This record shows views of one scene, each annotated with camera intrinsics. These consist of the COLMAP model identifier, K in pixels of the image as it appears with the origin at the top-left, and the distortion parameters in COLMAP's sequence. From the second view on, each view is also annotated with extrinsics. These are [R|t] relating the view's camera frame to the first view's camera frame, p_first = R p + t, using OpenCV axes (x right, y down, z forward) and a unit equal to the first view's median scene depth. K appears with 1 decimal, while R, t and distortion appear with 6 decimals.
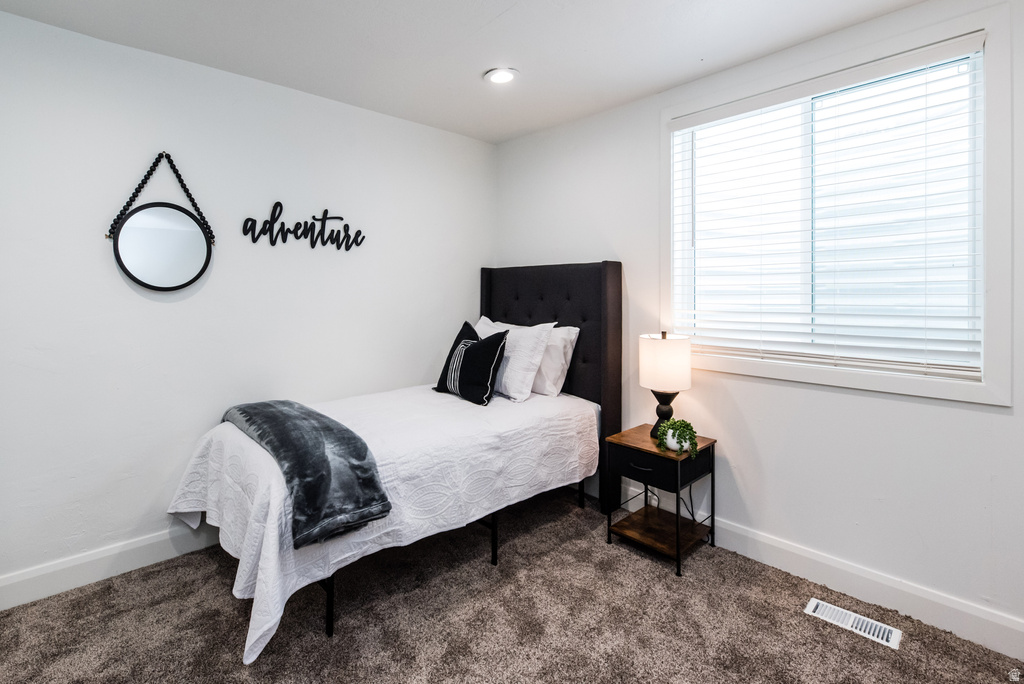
lens RADIAL K [[449.1, 0, 509.2], [0, 449.1, 293.1], [0, 0, 1]] dist [0.000367, 0.000083]
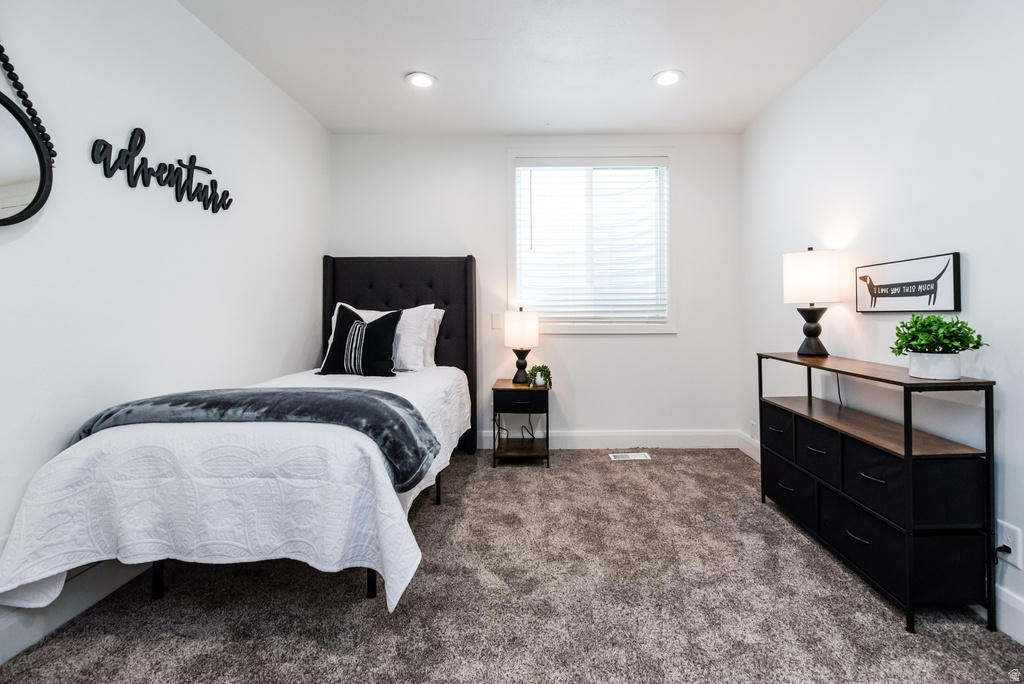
lens RADIAL K [[417.5, 0, 512.8], [0, 417.5, 313.5], [0, 0, 1]] dist [0.001070, -0.000153]
pose [[0.699960, -0.002333, 0.714178, -0.582469], [0.006285, 0.999976, -0.002894, 0.103611], [-0.714155, 0.006514, 0.699958, 0.098288]]
